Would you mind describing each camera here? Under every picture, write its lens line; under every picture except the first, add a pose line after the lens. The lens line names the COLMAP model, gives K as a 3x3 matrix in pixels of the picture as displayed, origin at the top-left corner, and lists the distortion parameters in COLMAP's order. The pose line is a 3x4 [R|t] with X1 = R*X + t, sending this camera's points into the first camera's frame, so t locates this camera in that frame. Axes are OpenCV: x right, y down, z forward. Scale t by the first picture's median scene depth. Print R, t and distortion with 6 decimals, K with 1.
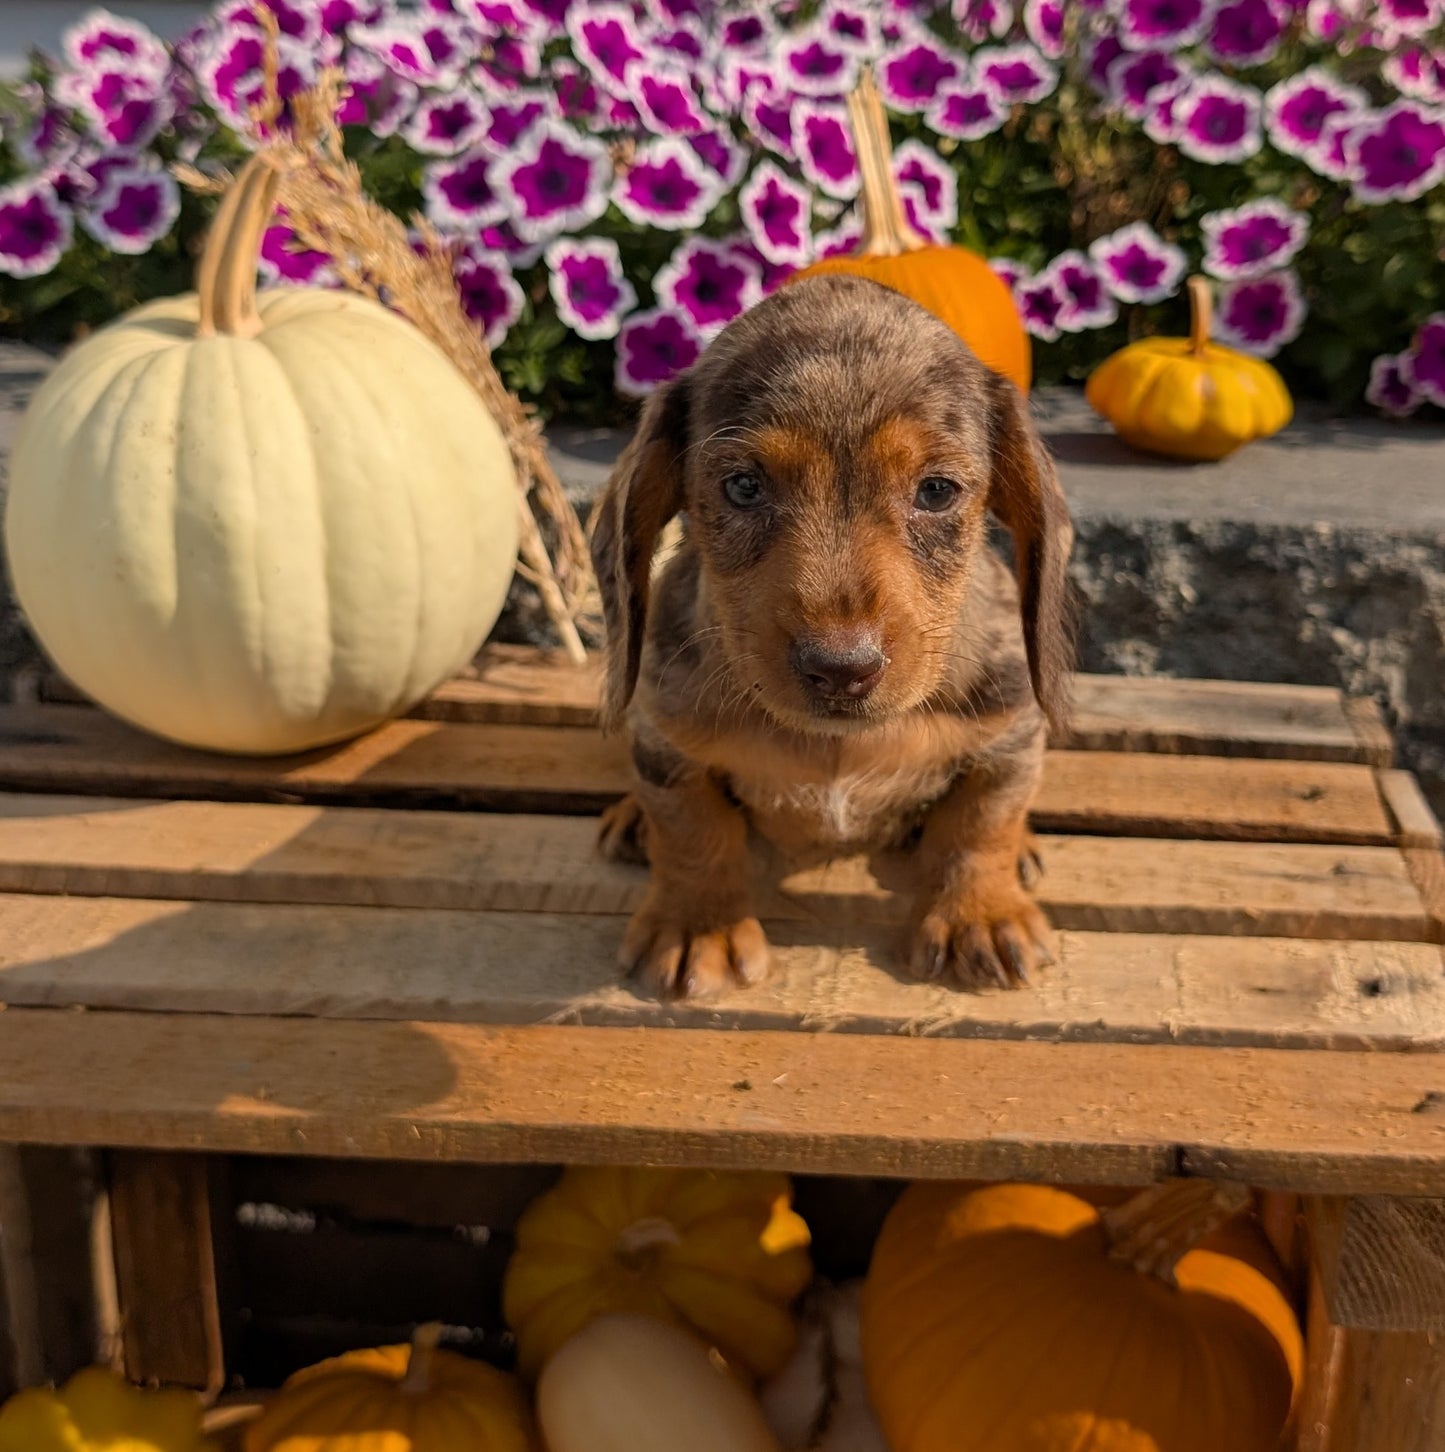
lens RADIAL K [[2213.8, 0, 731.1], [0, 2213.8, 640.3], [0, 0, 1]] dist [0.107823, -0.536495]
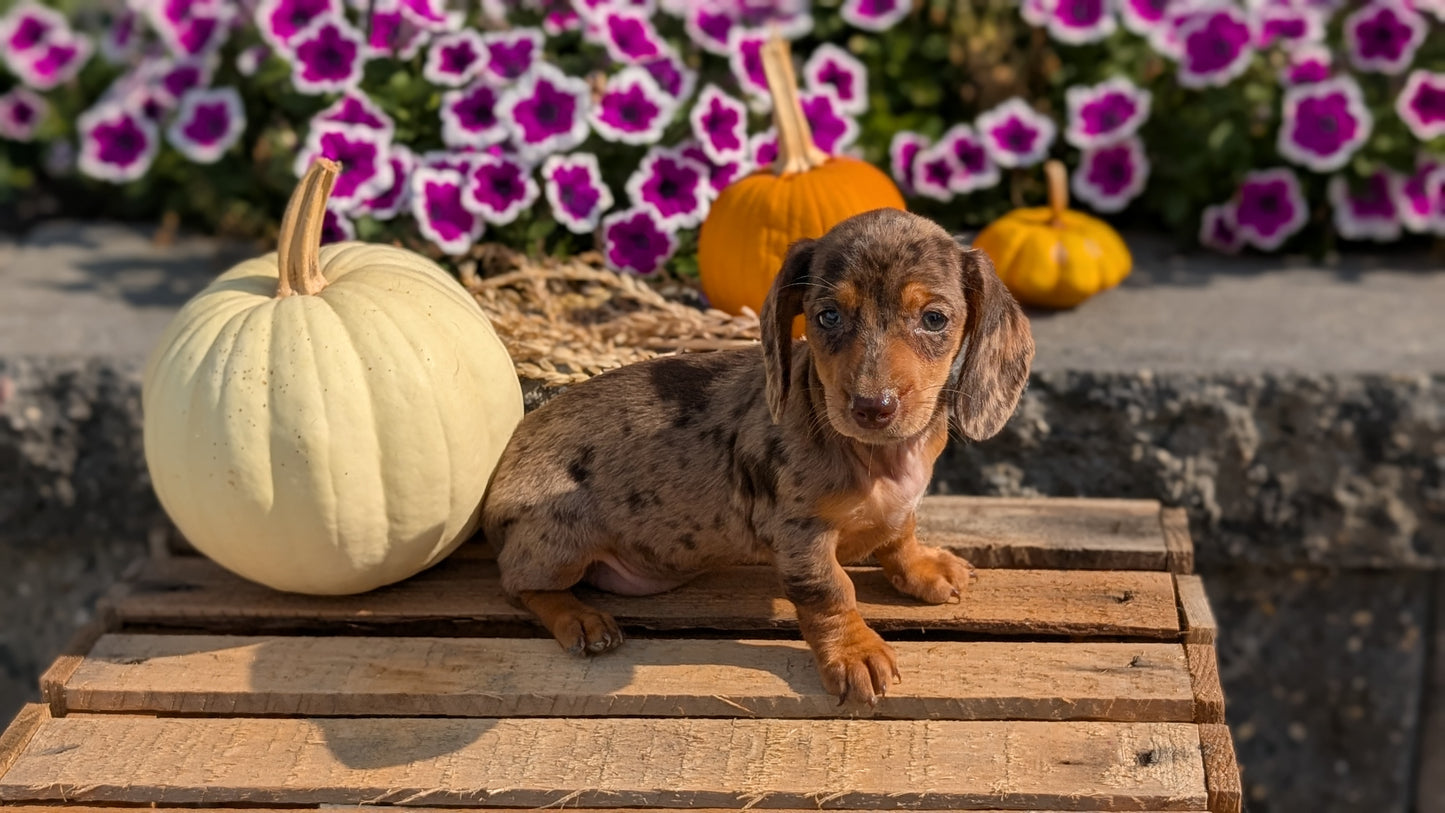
lens RADIAL K [[2096.2, 0, 690.1], [0, 2096.2, 400.7], [0, 0, 1]] dist [0.177717, -0.938580]
pose [[0.998773, -0.041534, -0.026977, 0.037771], [0.042605, 0.998274, 0.040426, -0.105935], [0.025251, -0.041526, 0.998818, -0.255024]]
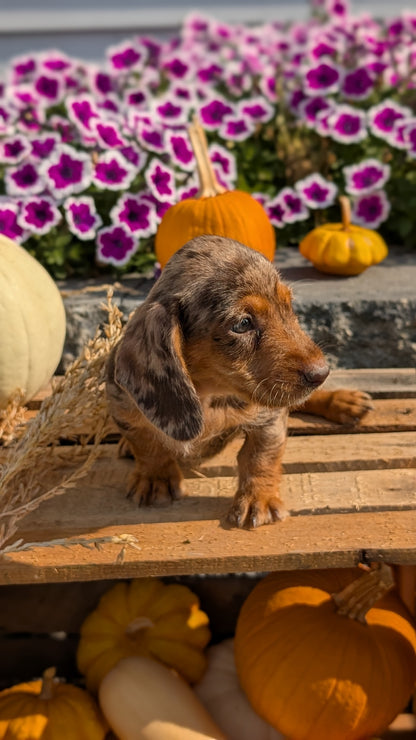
lens RADIAL K [[1079.6, 0, 178.5], [0, 1079.6, 368.2], [0, 0, 1]] dist [0.195935, -1.007891]
pose [[0.996304, -0.072034, 0.046800, -0.033895], [0.072306, 0.997374, -0.004145, 0.008957], [-0.046378, 0.007514, 0.998896, -0.150446]]
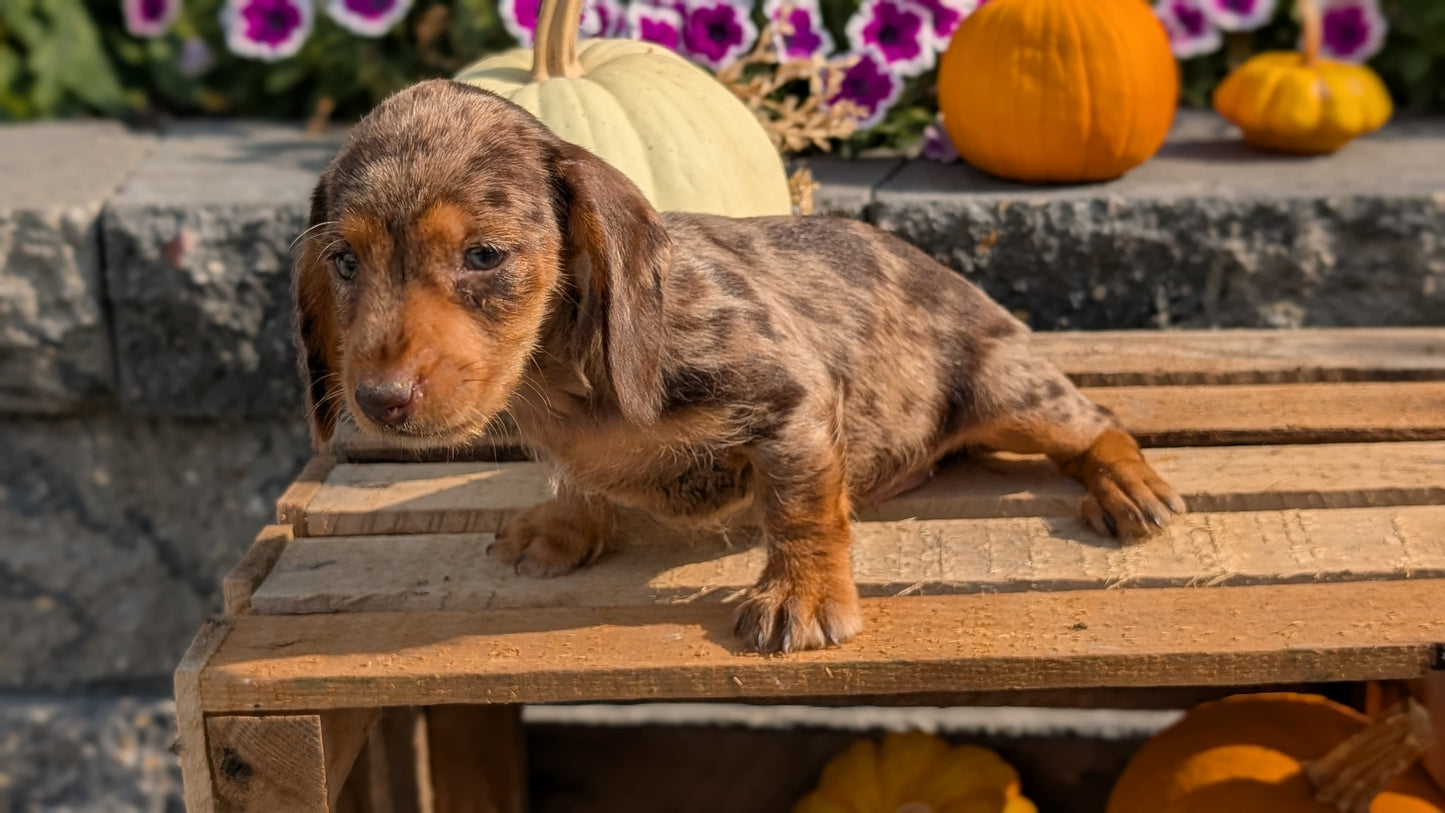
lens RADIAL K [[2108.2, 0, 713.7], [0, 2108.2, 410.8], [0, 0, 1]] dist [0.195935, -1.007891]
pose [[0.998506, -0.054534, 0.003296, -0.146454], [0.054550, 0.998499, -0.004943, 0.053065], [-0.003021, 0.005115, 0.999982, -0.153482]]
